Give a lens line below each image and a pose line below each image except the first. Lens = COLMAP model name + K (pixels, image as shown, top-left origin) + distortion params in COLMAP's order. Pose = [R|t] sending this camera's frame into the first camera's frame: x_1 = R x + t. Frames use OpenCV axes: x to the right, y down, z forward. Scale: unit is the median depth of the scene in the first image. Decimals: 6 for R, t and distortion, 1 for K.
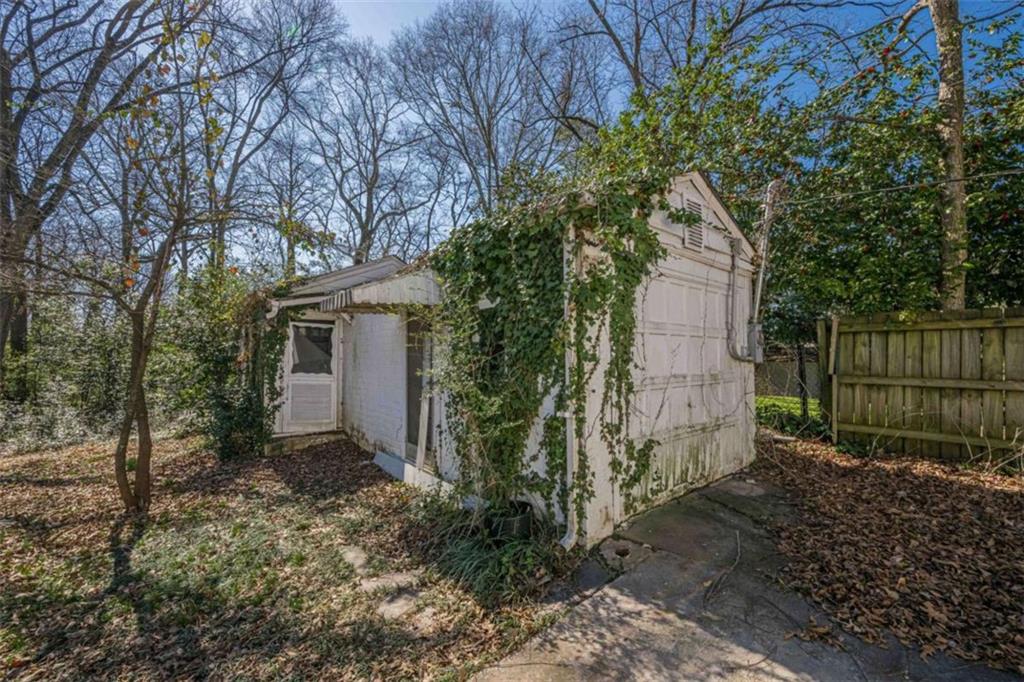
lens RADIAL K [[412.7, 0, 510.3], [0, 412.7, 353.8], [0, 0, 1]] dist [0.000309, 0.000064]
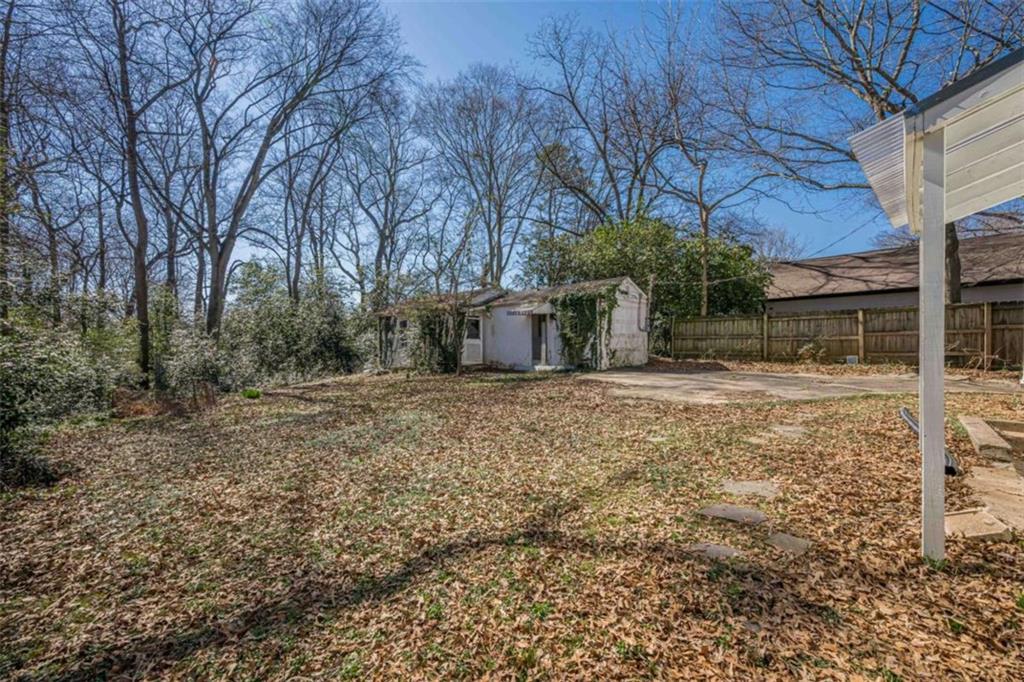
lens RADIAL K [[412.7, 0, 510.3], [0, 412.7, 353.8], [0, 0, 1]] dist [0.000309, 0.000064]
pose [[0.995556, -0.005941, 0.093987, -1.062174], [0.002896, 0.999468, 0.032497, 0.122329], [-0.094130, -0.032081, 0.995043, -2.914230]]
